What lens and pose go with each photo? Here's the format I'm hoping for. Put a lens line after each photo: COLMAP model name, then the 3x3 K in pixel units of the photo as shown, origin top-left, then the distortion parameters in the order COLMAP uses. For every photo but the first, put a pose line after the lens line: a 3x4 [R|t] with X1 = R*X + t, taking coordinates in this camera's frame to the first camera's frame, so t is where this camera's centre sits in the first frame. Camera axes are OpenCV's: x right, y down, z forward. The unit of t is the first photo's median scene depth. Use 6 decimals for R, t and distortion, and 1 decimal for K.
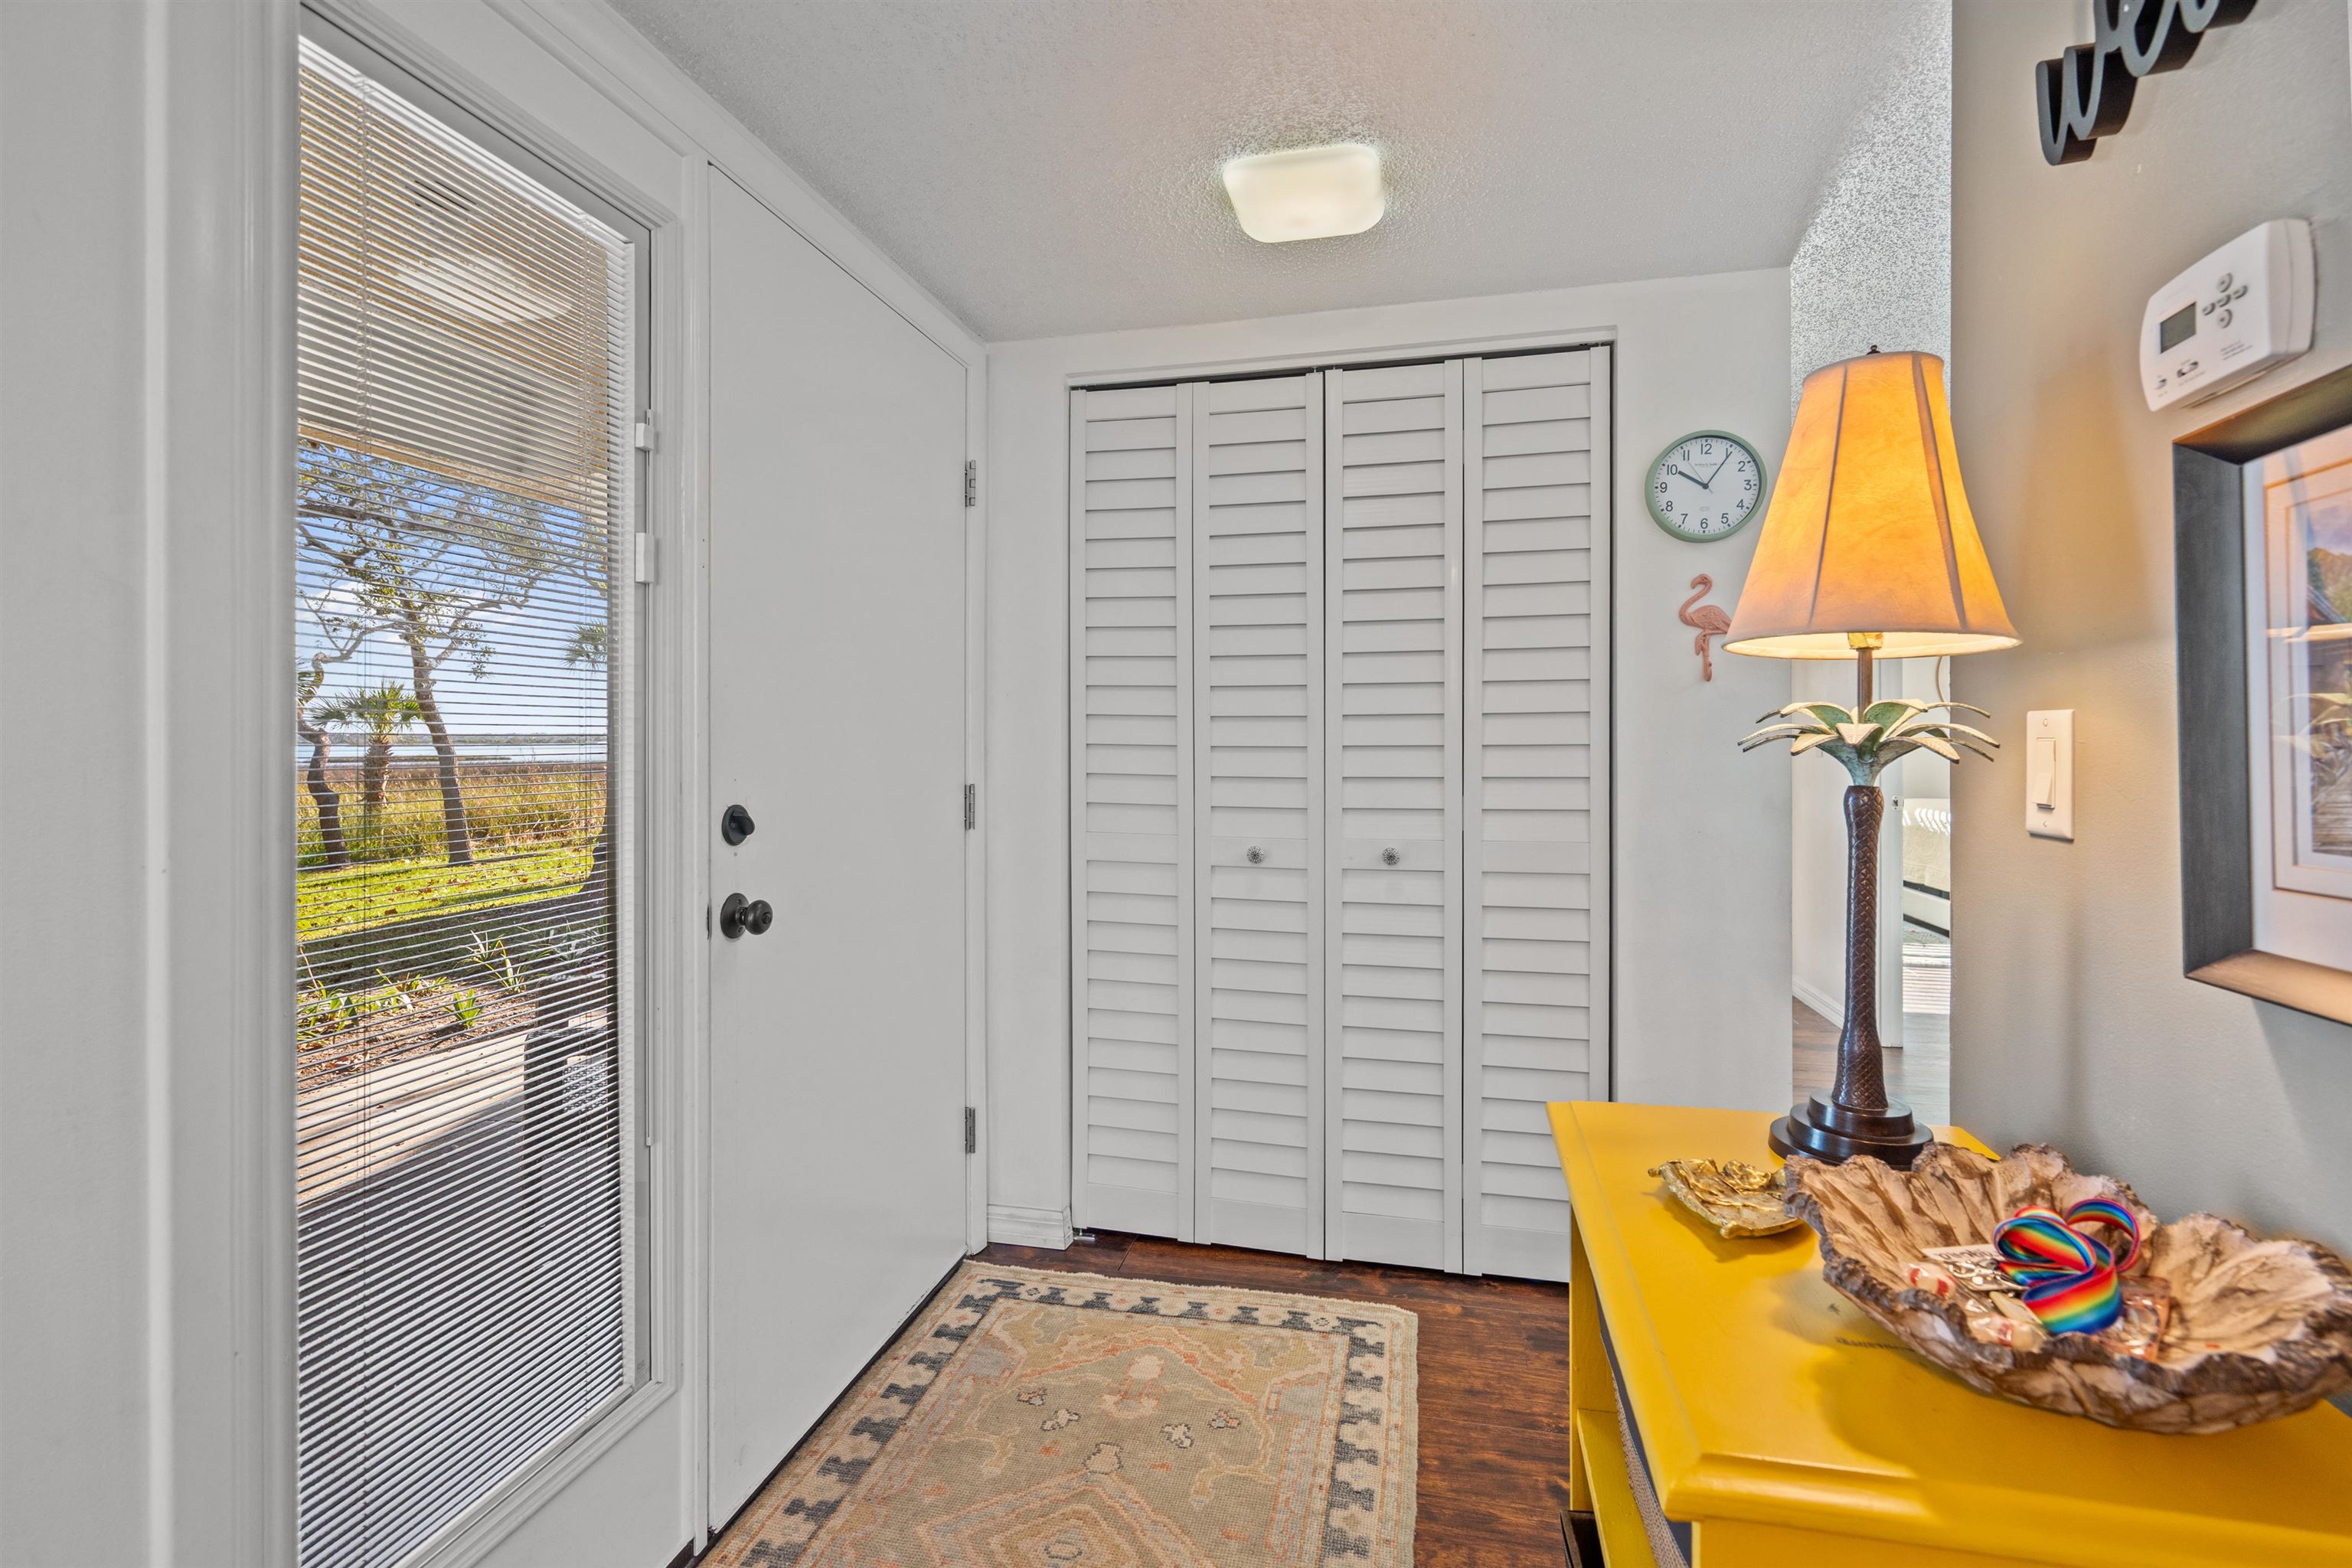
lens RADIAL K [[1077.1, 0, 1183.0], [0, 1077.1, 729.2], [0, 0, 1]] dist [-0.002020, -0.000230]
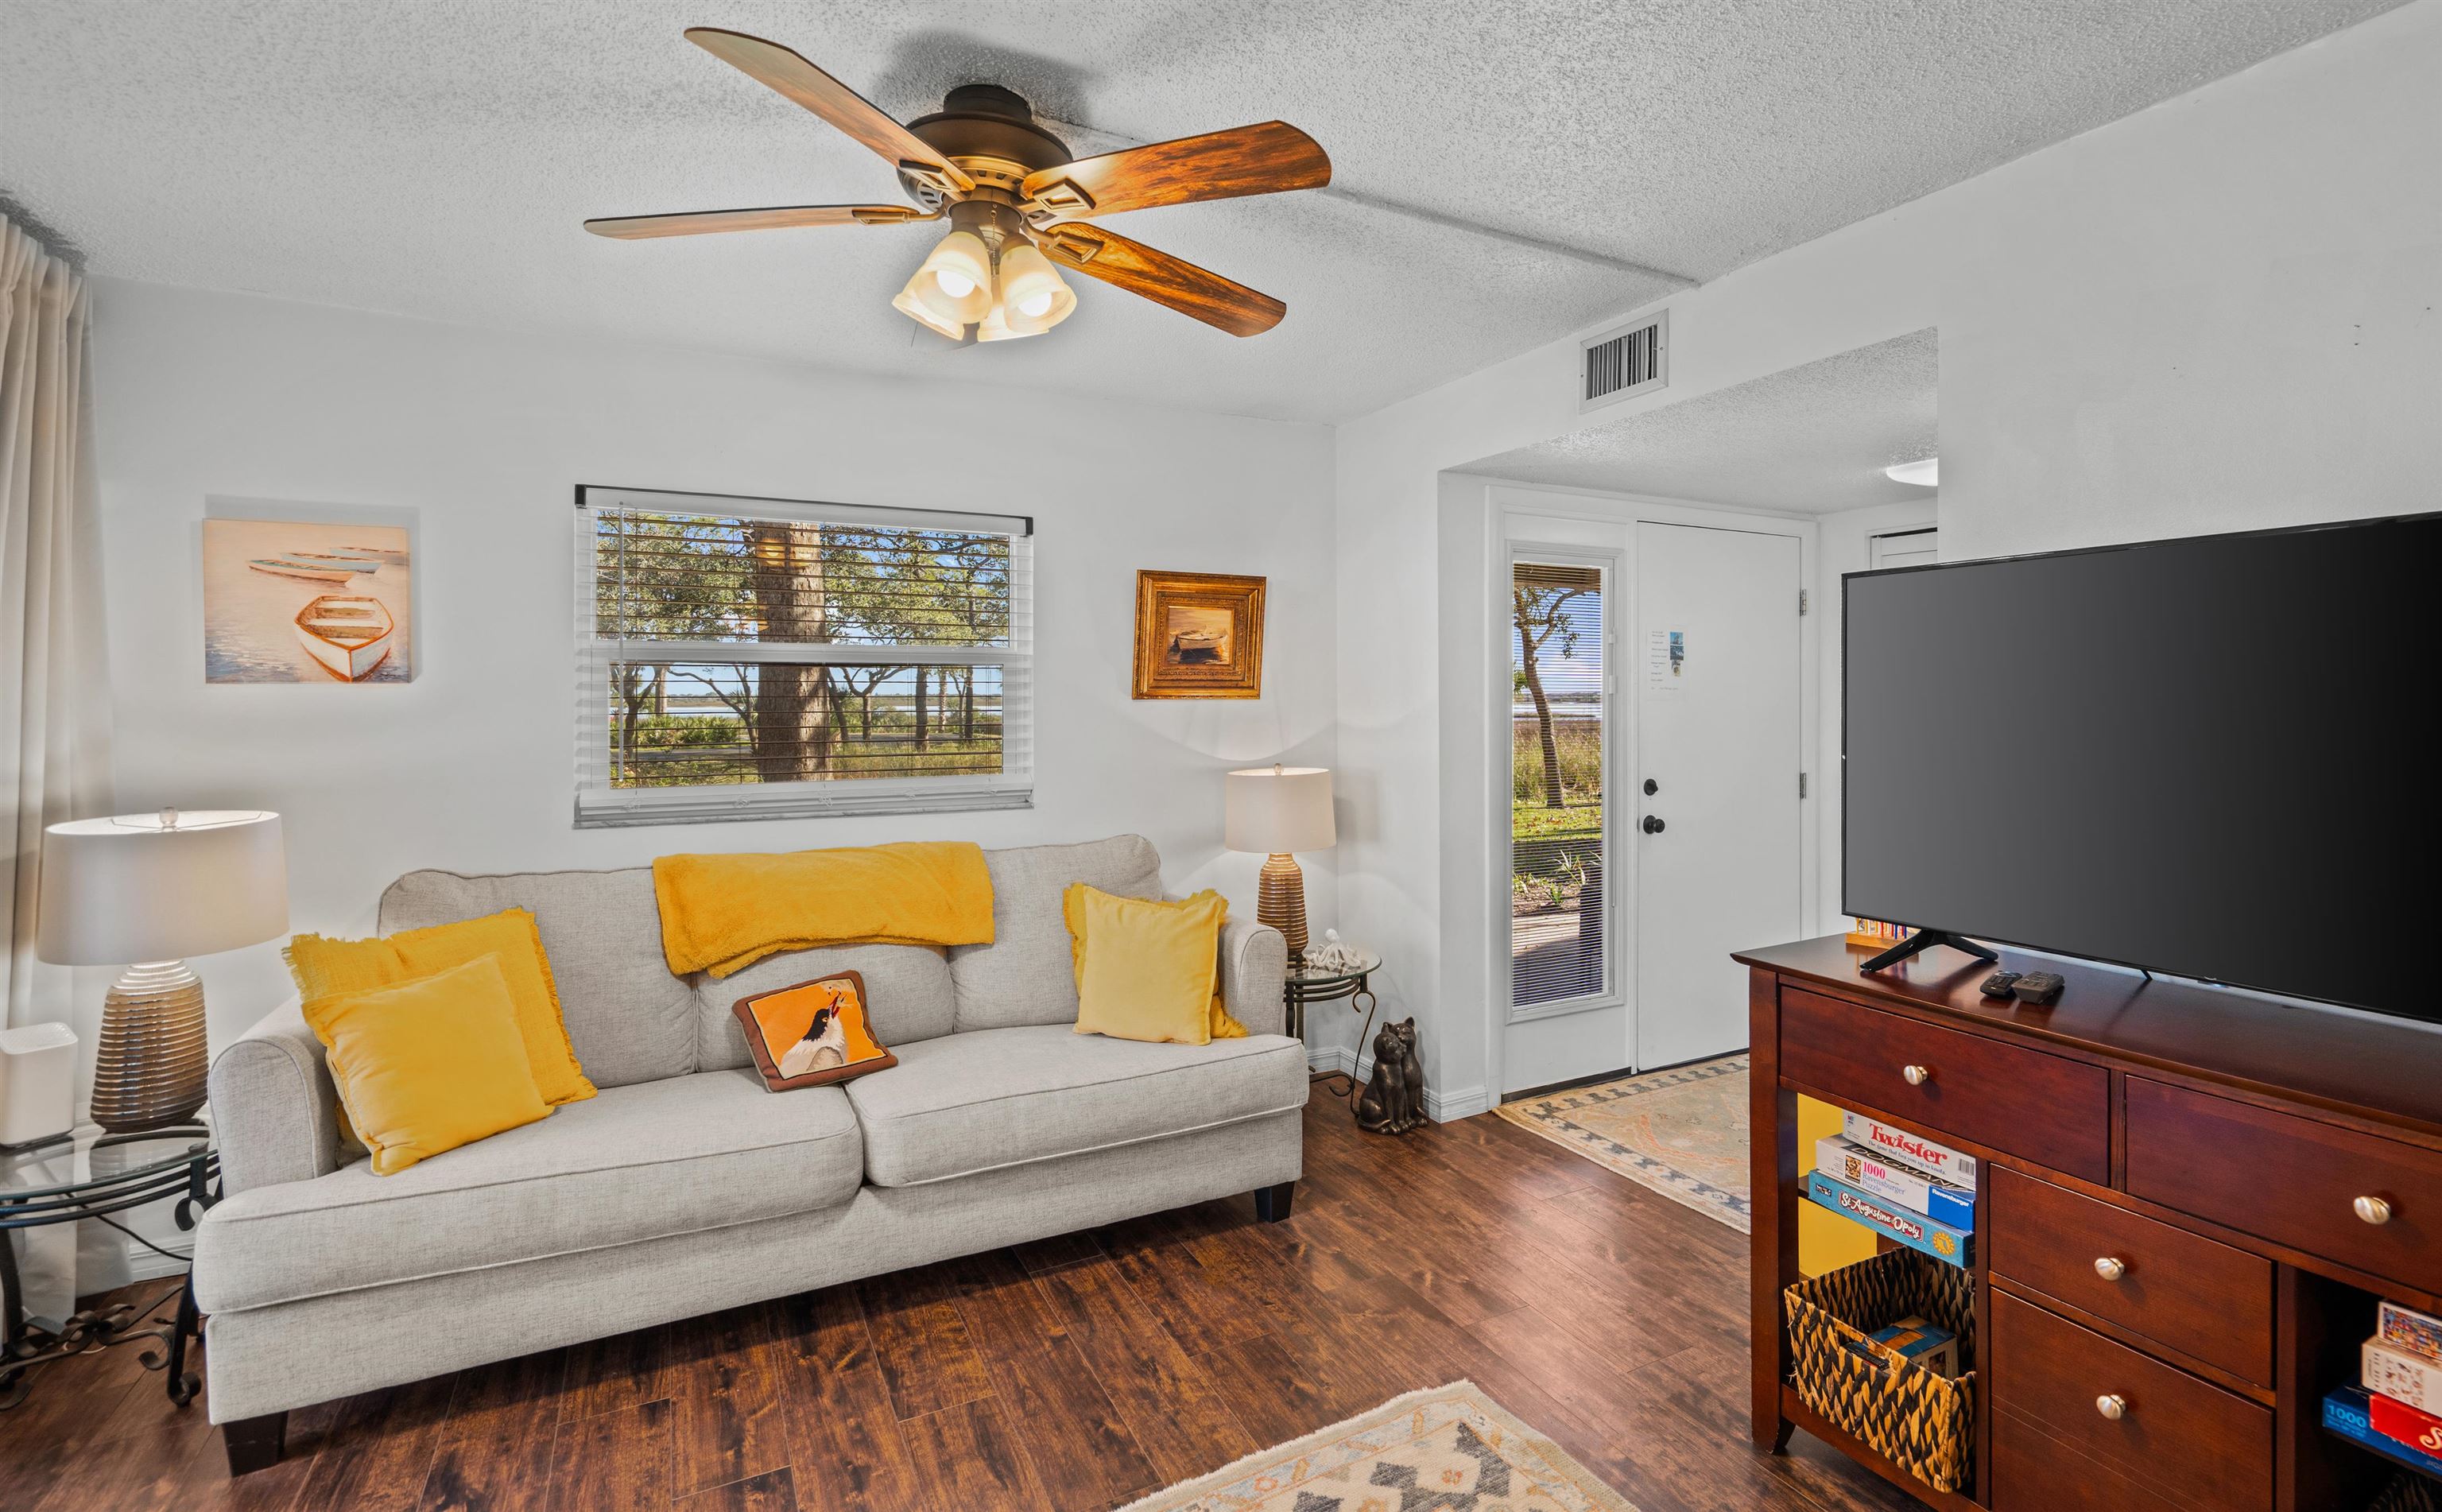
lens RADIAL K [[1132.2, 0, 1221.5], [0, 1132.2, 706.7], [0, 0, 1]] dist [-0.016863, 0.000334]
pose [[0.638325, 0.008280, -0.769723, 0.086128], [0.006607, 0.999846, 0.016234, -0.013116], [0.769739, -0.015448, 0.638172, -0.127261]]
